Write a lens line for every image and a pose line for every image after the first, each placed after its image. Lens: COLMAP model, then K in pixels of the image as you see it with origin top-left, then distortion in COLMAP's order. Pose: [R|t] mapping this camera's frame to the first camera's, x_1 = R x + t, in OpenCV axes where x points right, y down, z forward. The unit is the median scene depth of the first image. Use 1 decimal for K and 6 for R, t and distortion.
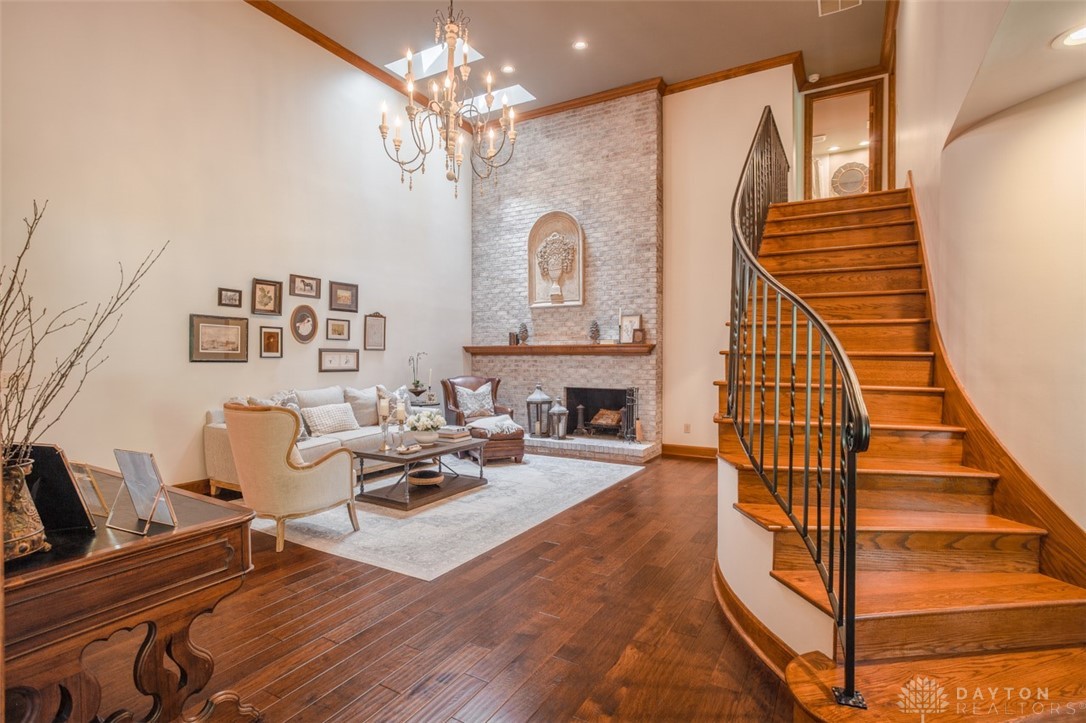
lens RADIAL K [[539.2, 0, 523.2], [0, 539.2, 354.1], [0, 0, 1]] dist [-0.039305, 0.027070]
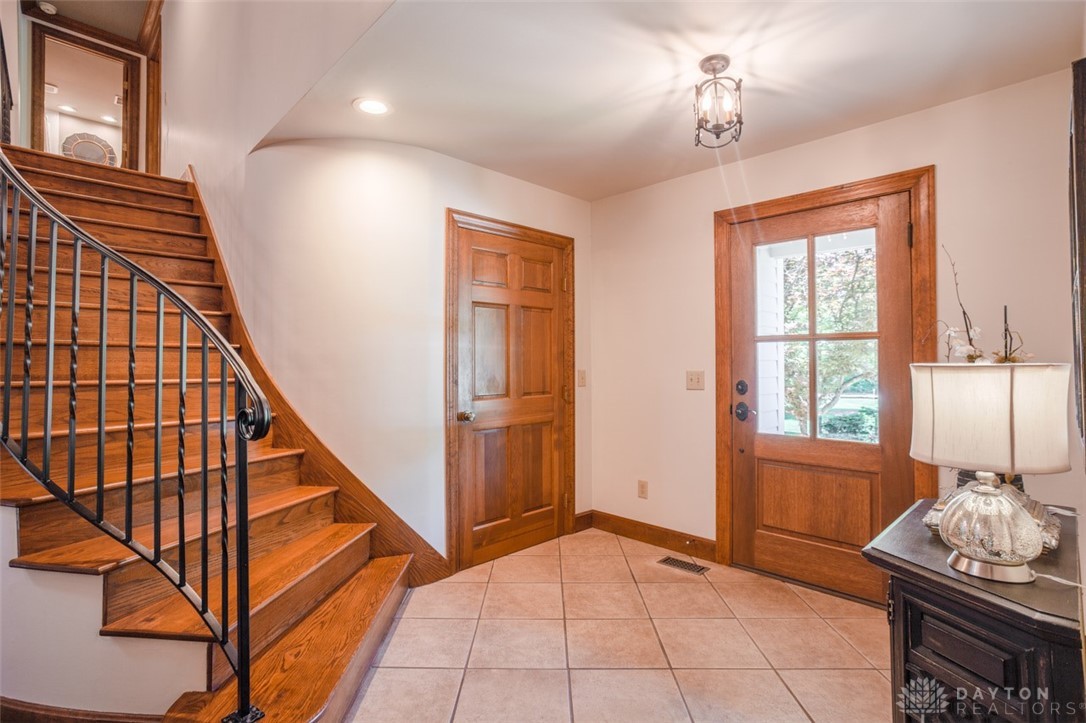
lens RADIAL K [[539.2, 0, 523.2], [0, 539.2, 354.1], [0, 0, 1]] dist [-0.039305, 0.027070]
pose [[0.240646, 0.017104, 0.970462, -0.050269], [0.003402, 0.999824, -0.018465, 0.018029], [-0.970607, 0.007745, 0.240546, 0.108282]]
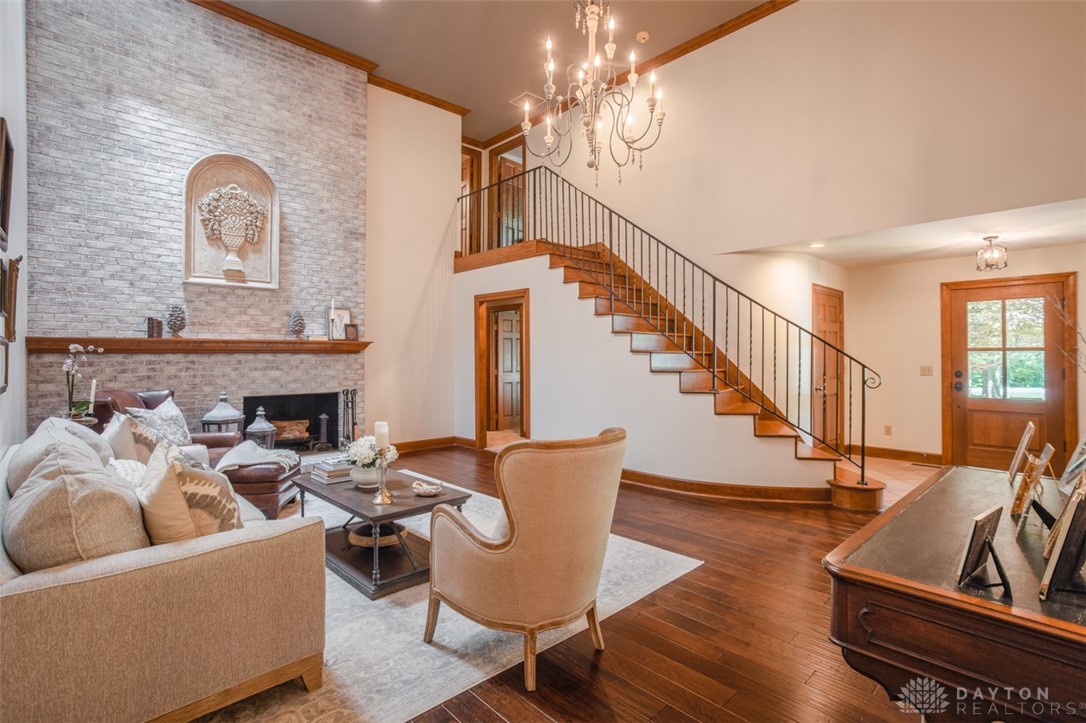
lens RADIAL K [[539.2, 0, 523.2], [0, 539.2, 354.1], [0, 0, 1]] dist [-0.039305, 0.027070]
pose [[0.269536, 0.002676, 0.962987, -0.579674], [0.002323, 0.999991, -0.003429, 0.006937], [-0.962988, 0.003161, 0.269527, 0.476126]]
